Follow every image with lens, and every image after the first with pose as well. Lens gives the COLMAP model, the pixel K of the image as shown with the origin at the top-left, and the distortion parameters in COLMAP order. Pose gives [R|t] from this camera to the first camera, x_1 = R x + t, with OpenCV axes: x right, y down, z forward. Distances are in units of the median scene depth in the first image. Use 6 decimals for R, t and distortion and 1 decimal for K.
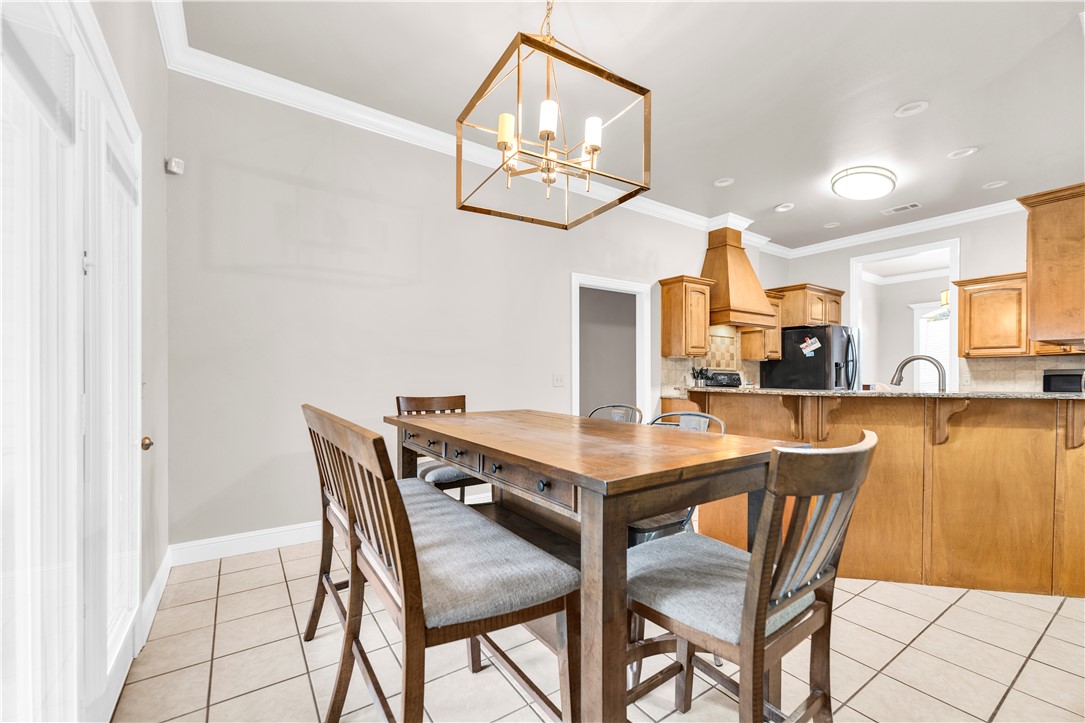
lens RADIAL K [[444.4, 0, 541.0], [0, 444.4, 370.8], [0, 0, 1]] dist [0.000420, -0.000029]
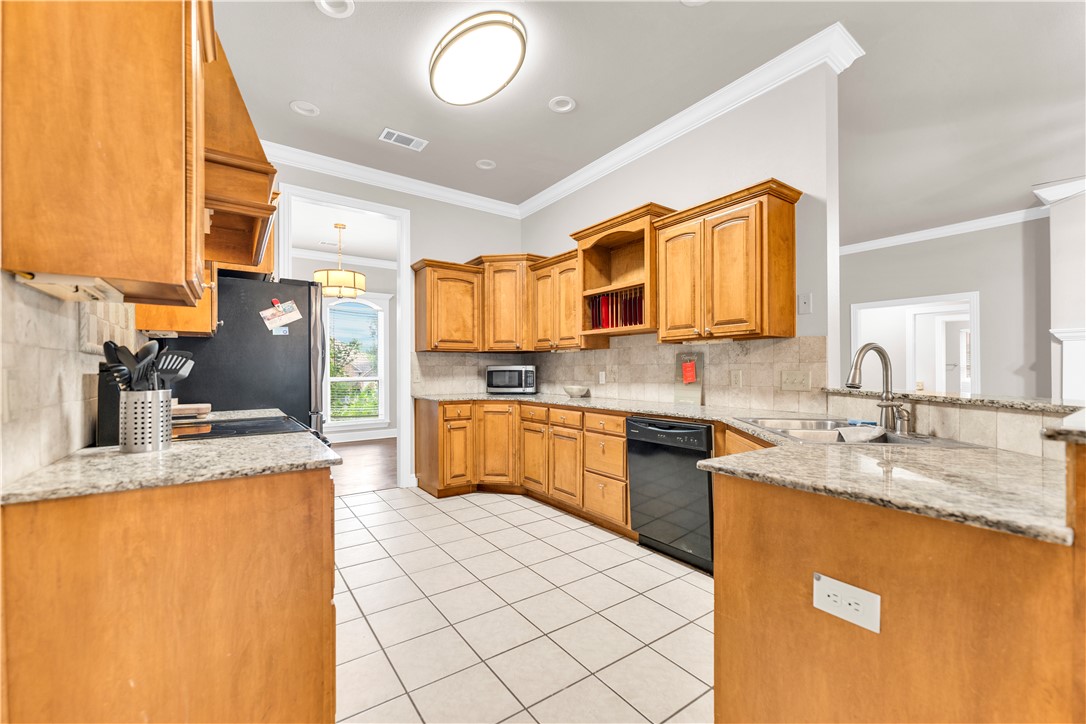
lens RADIAL K [[444.8, 0, 541.4], [0, 444.8, 370.4], [0, 0, 1]] dist [0.000420, -0.000029]
pose [[-0.017259, 0.005701, 0.999835, 0.075912], [-0.000971, 0.999983, -0.005718, 0.012733], [-0.999851, -0.001069, -0.017253, 0.737393]]
